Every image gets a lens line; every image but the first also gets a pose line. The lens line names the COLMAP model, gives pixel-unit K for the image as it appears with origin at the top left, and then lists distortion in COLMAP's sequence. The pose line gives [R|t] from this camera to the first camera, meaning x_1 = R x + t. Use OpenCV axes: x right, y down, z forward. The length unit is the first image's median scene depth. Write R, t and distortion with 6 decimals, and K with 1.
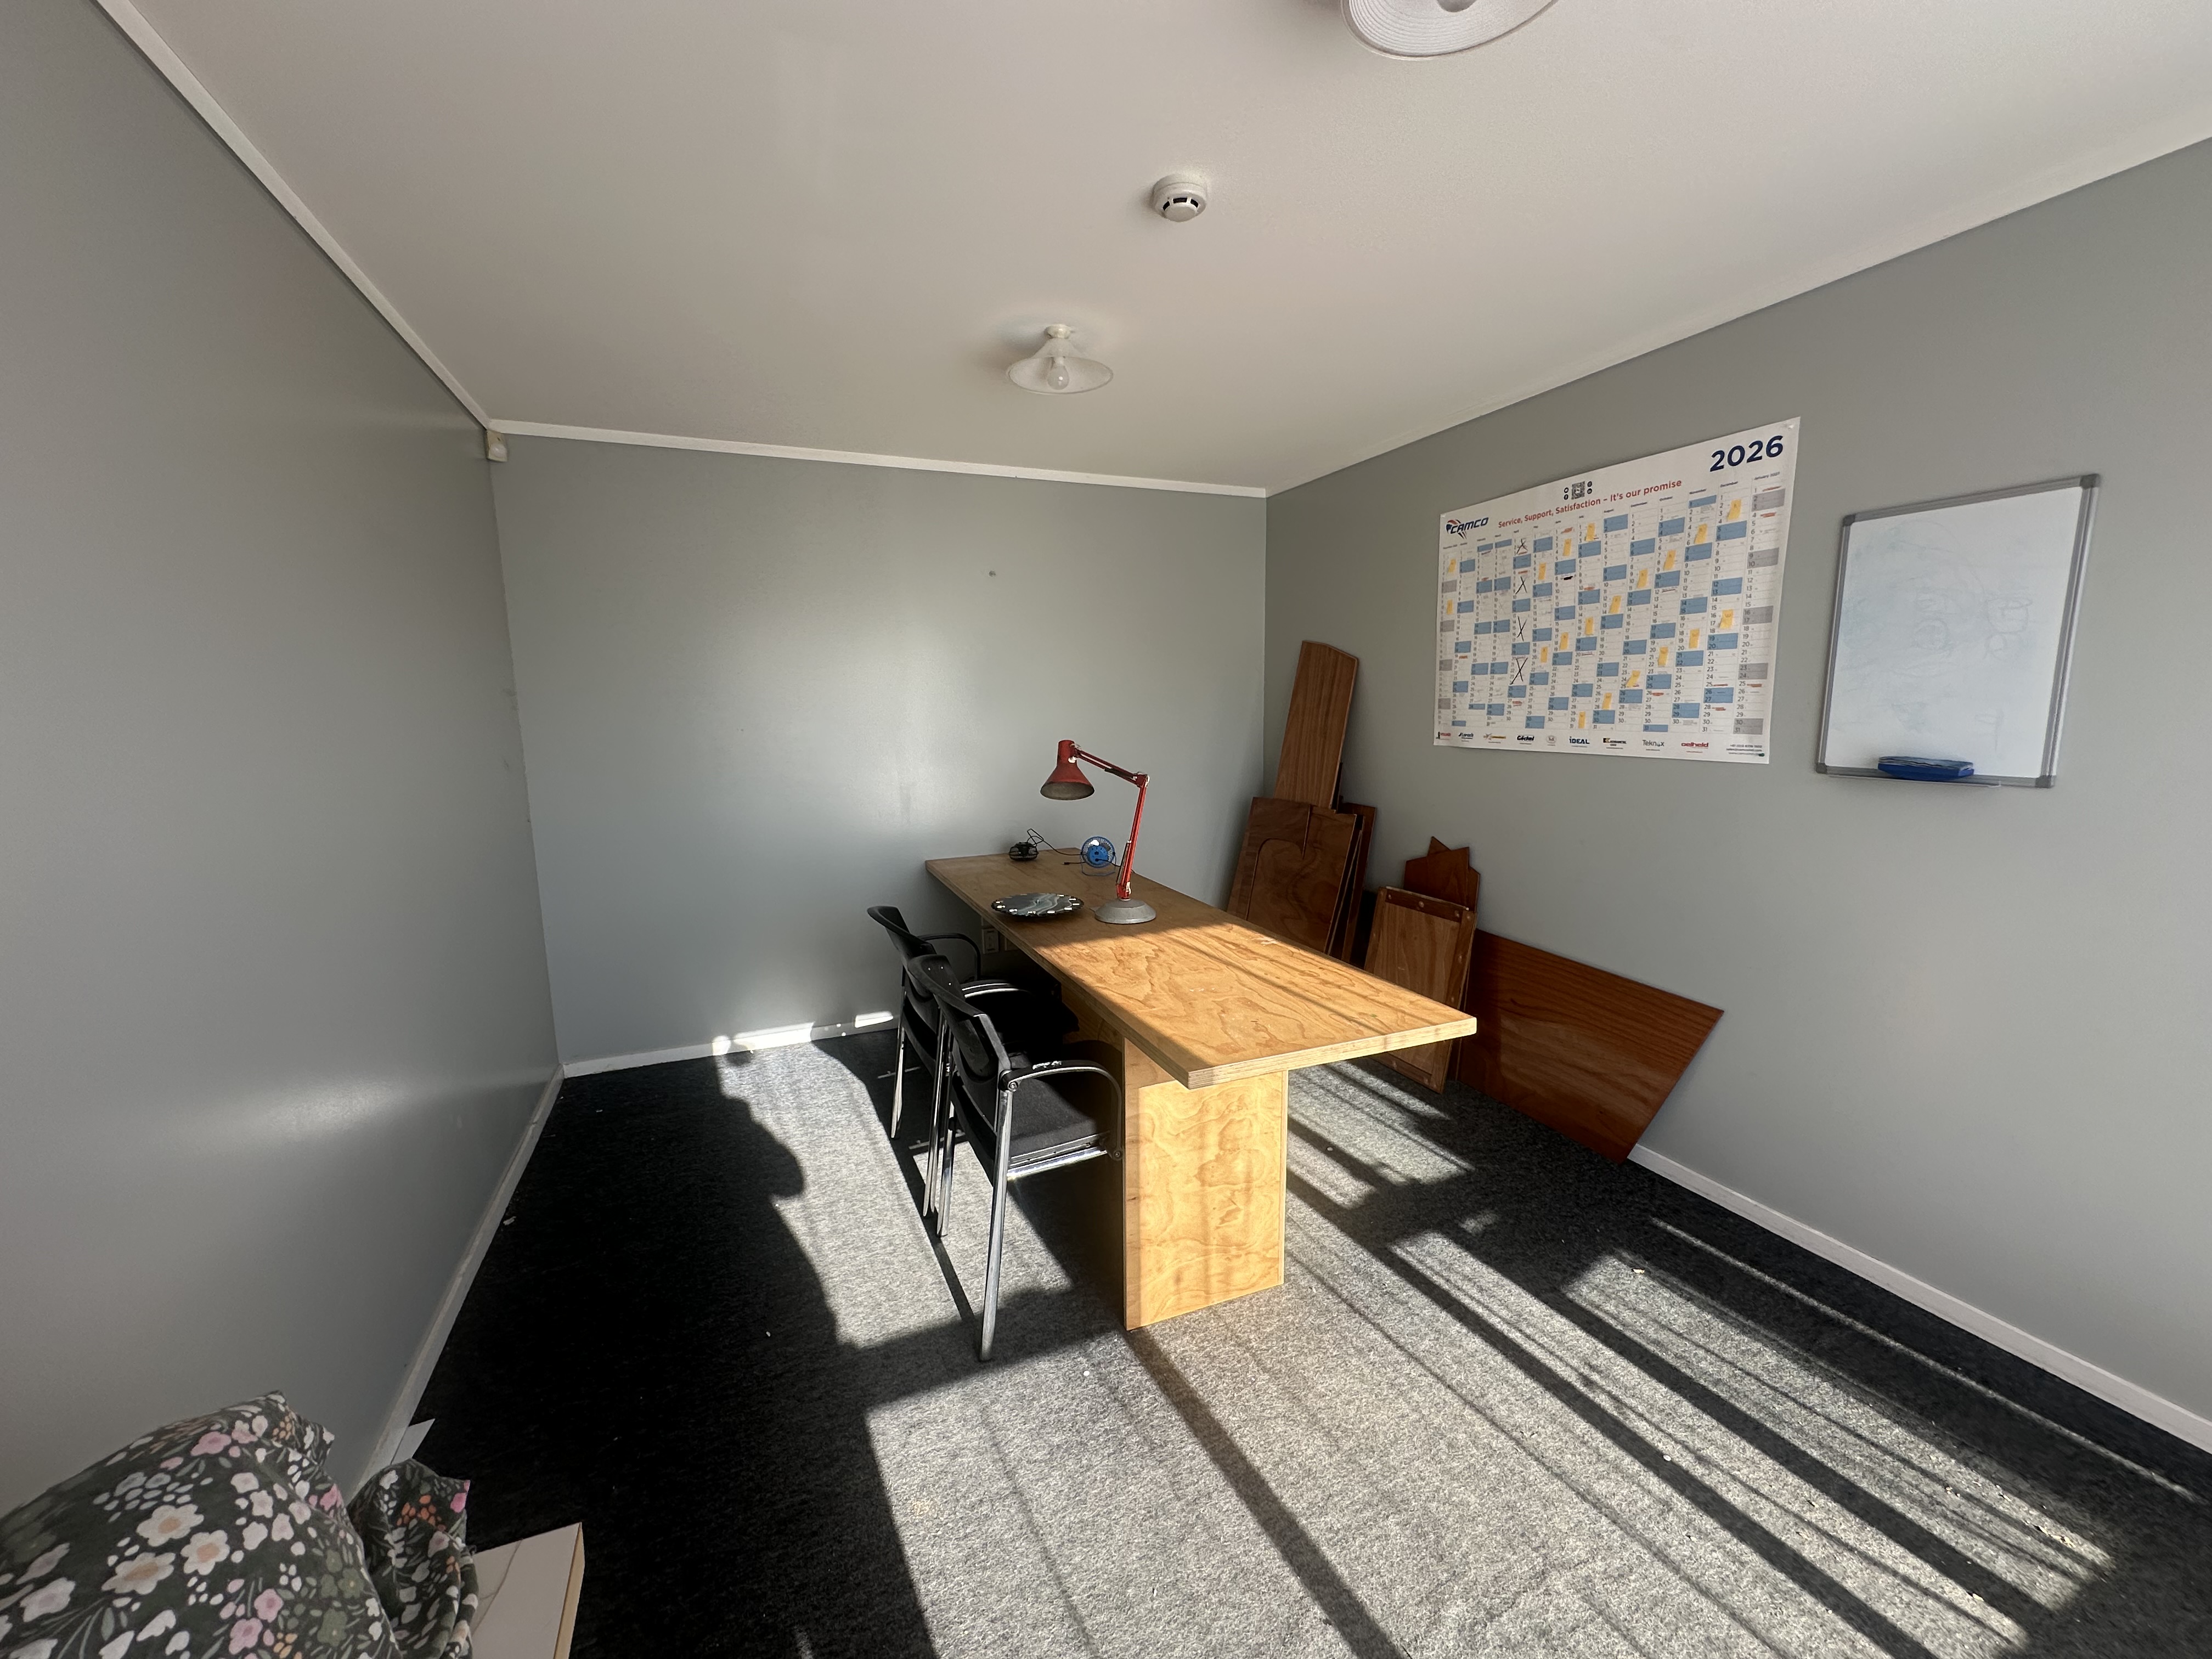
lens RADIAL K [[889.3, 0, 1095.7], [0, 889.3, 839.8], [0, 0, 1]] dist [-0.003827, -0.000038]
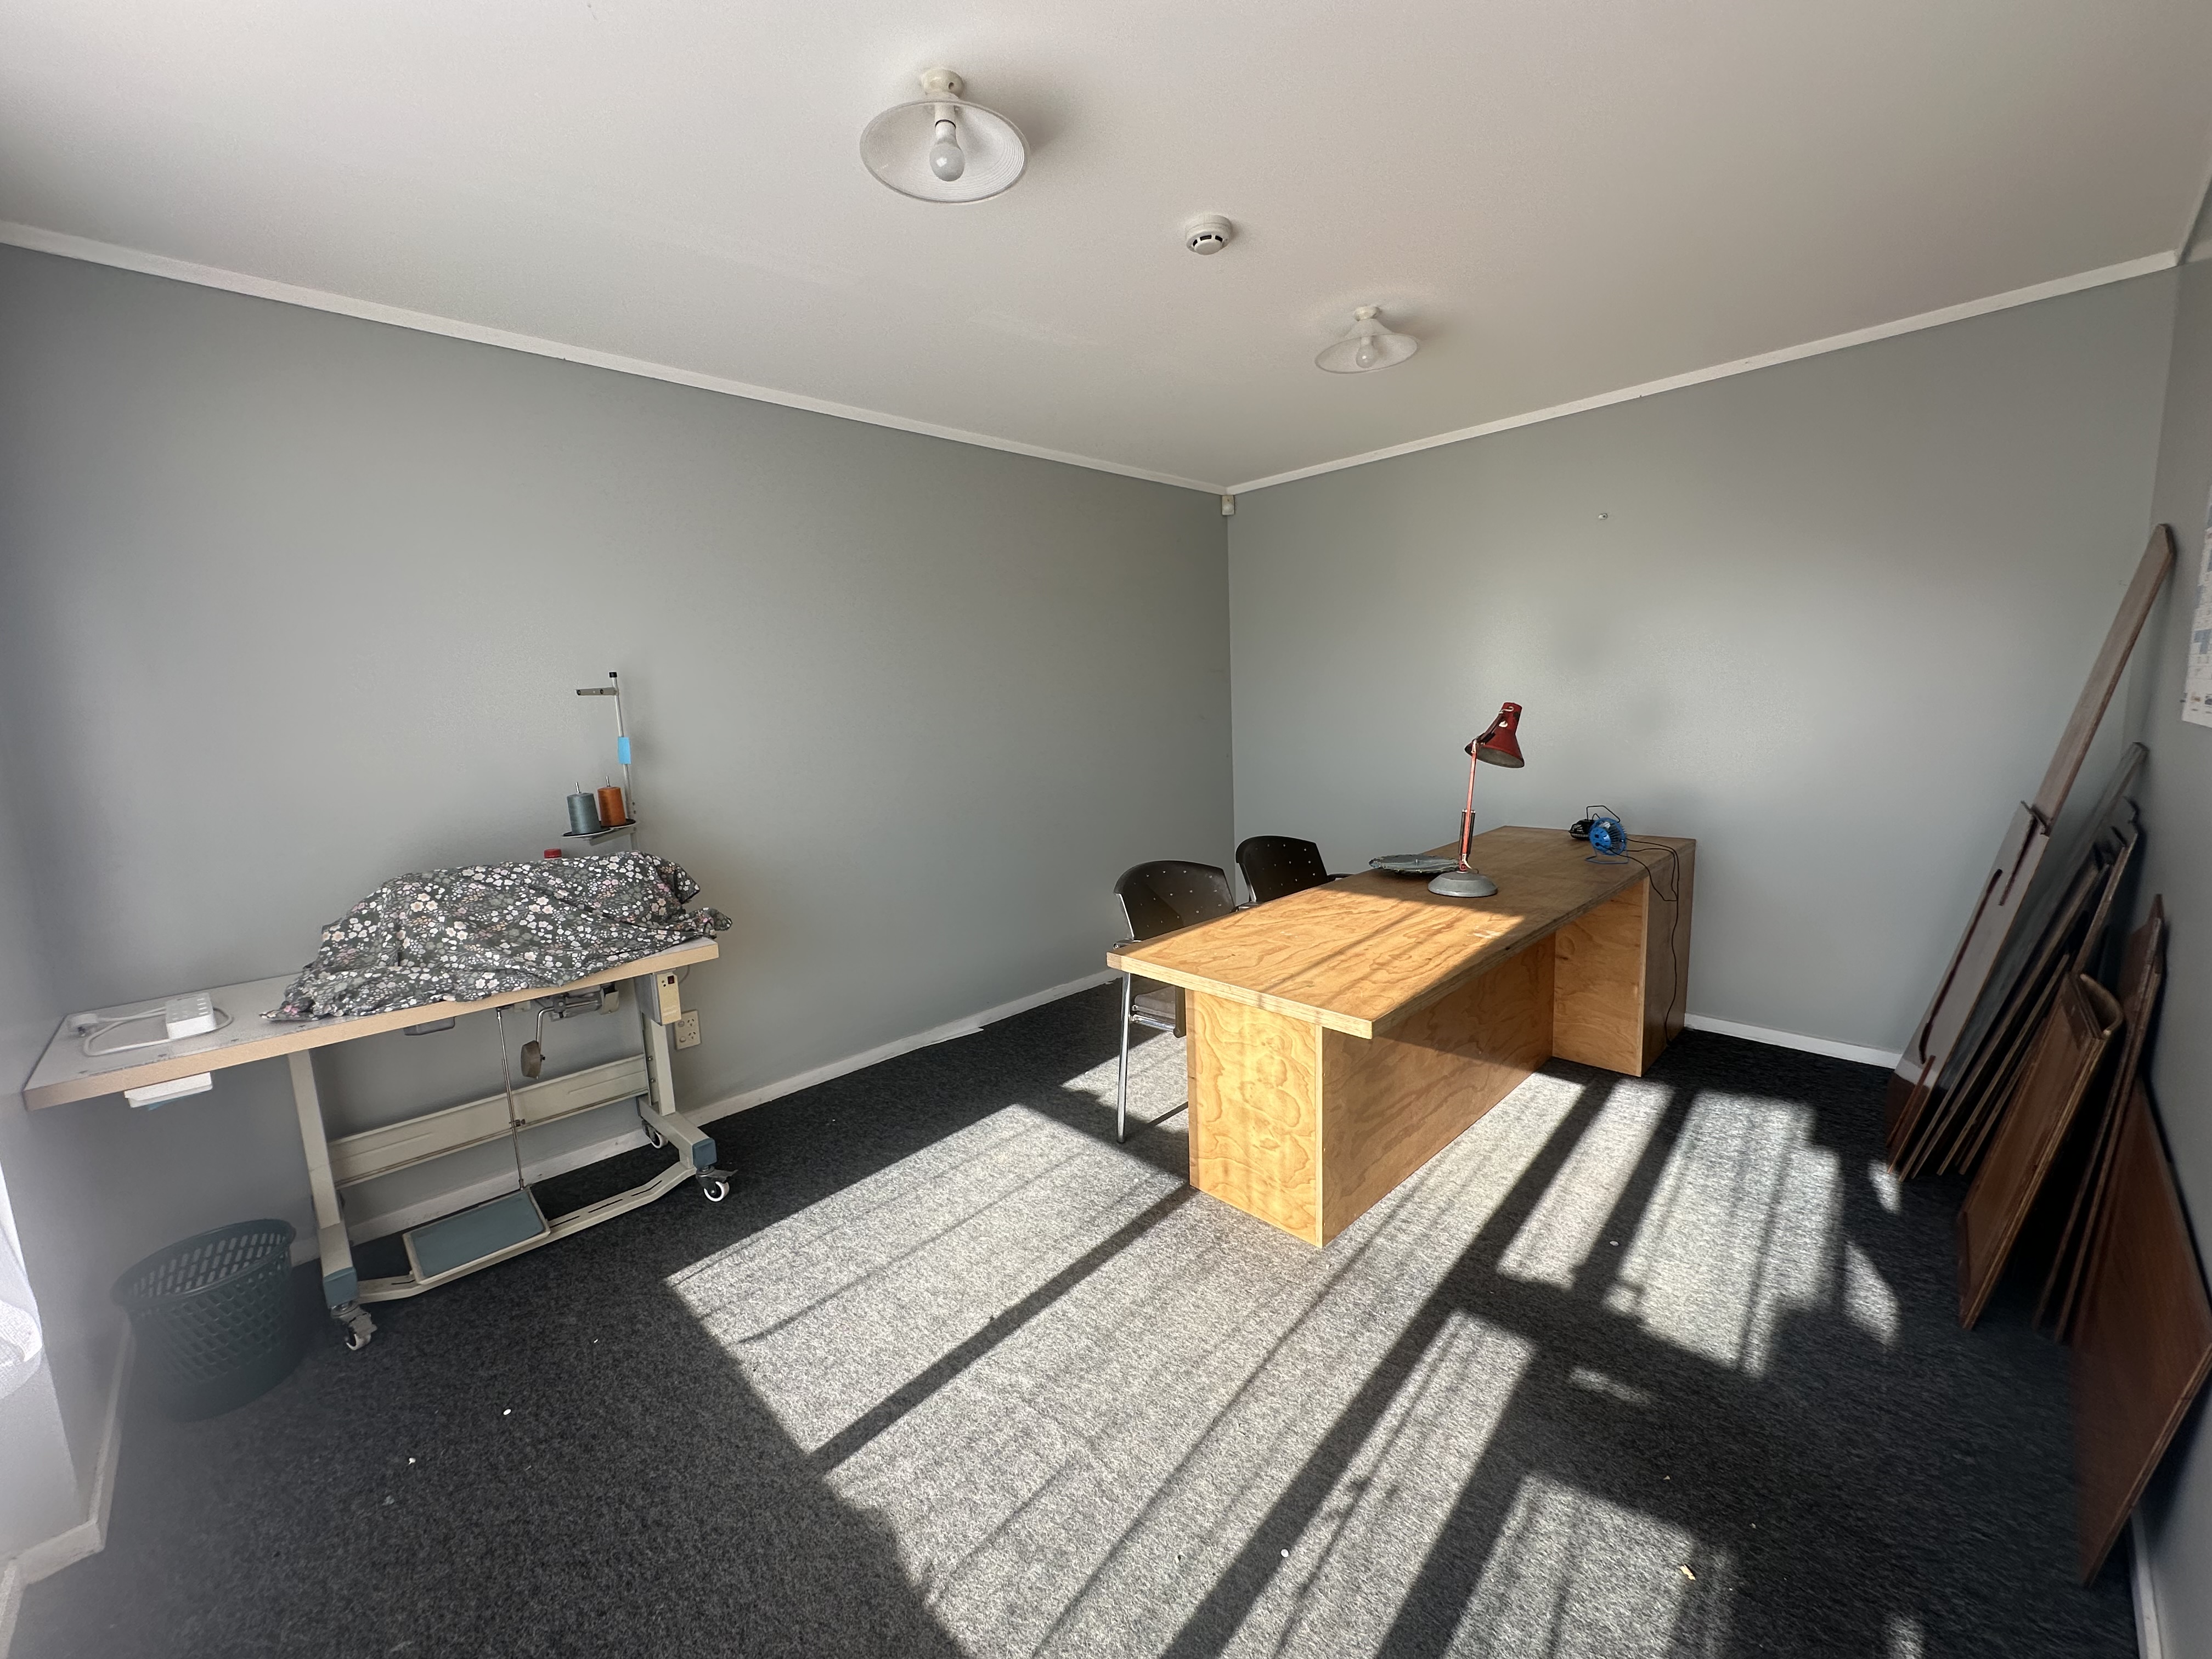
lens RADIAL K [[889.3, 0, 1095.7], [0, 889.3, 839.8], [0, 0, 1]] dist [-0.003827, -0.000038]
pose [[0.356047, 0.145800, -0.923024, 1.005612], [-0.111956, 0.987294, 0.112766, -0.038684], [0.927737, 0.063188, 0.367846, 0.381877]]
